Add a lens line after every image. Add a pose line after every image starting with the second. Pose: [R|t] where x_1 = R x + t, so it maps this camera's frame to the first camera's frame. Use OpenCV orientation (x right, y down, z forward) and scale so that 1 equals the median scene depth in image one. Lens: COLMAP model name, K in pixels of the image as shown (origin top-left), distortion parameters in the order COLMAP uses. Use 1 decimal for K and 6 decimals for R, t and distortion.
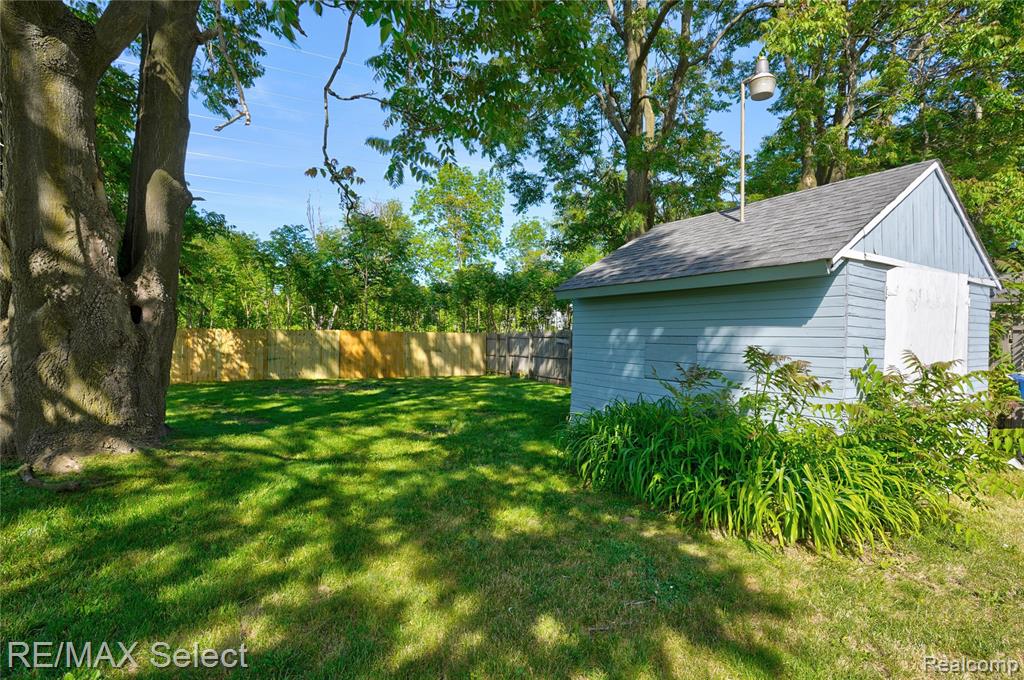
lens RADIAL K [[470.2, 0, 497.4], [0, 470.2, 332.4], [0, 0, 1]] dist [-0.015468, 0.005697]
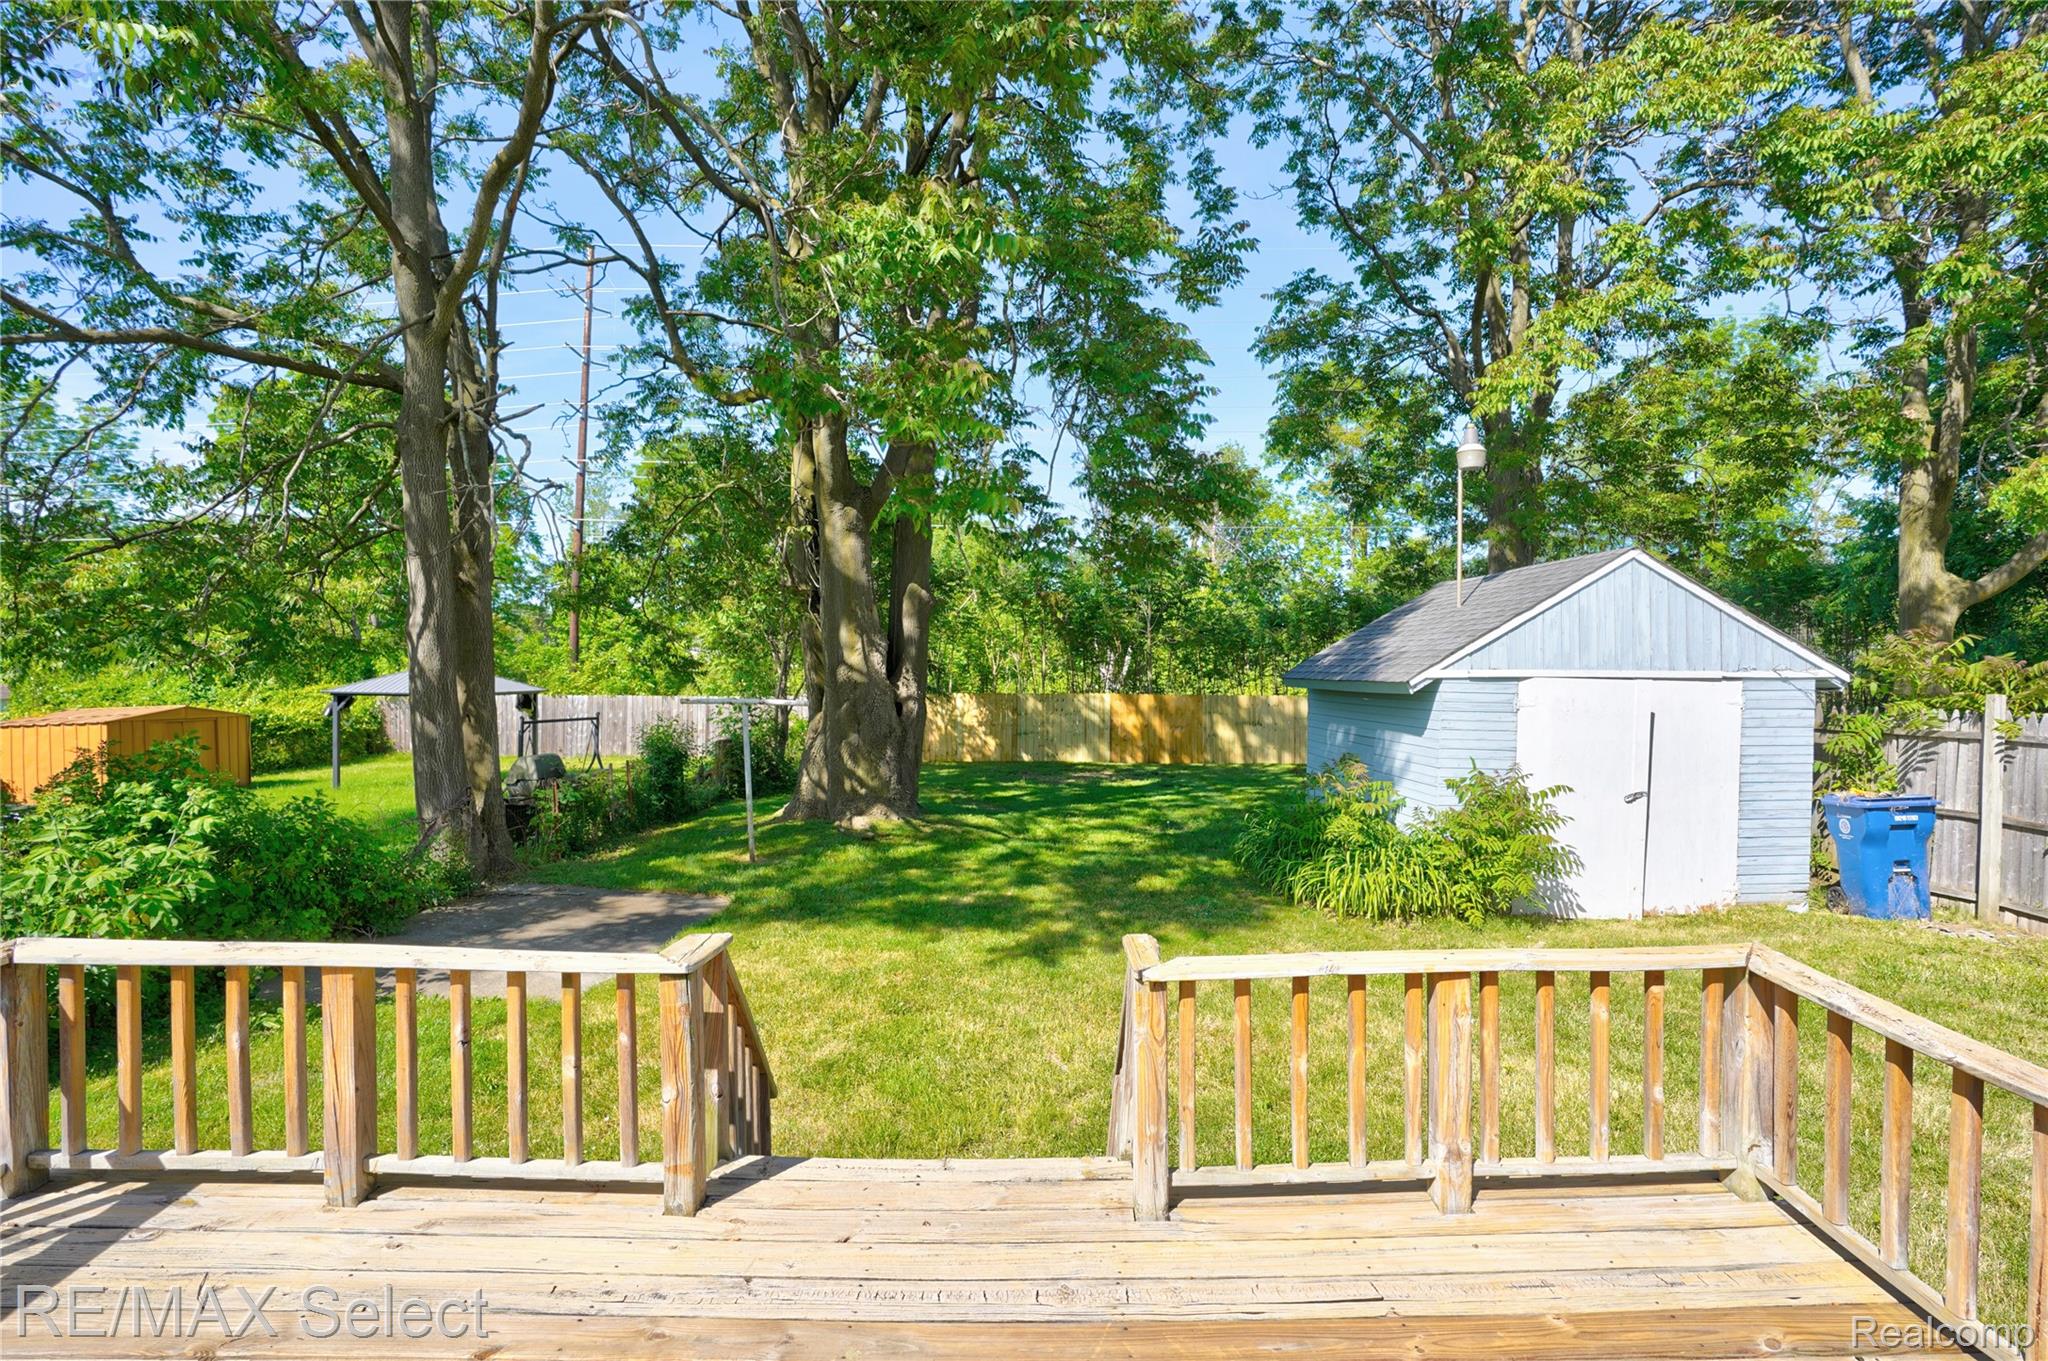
lens RADIAL K [[940.3, 0, 1024.3], [0, 940.3, 685.9], [0, 0, 1]] dist [-0.015468, 0.005697]
pose [[0.891000, -0.002148, -0.453999, 0.211794], [0.010170, 0.999832, 0.015228, -0.044234], [0.453890, -0.018185, 0.890872, -0.346538]]
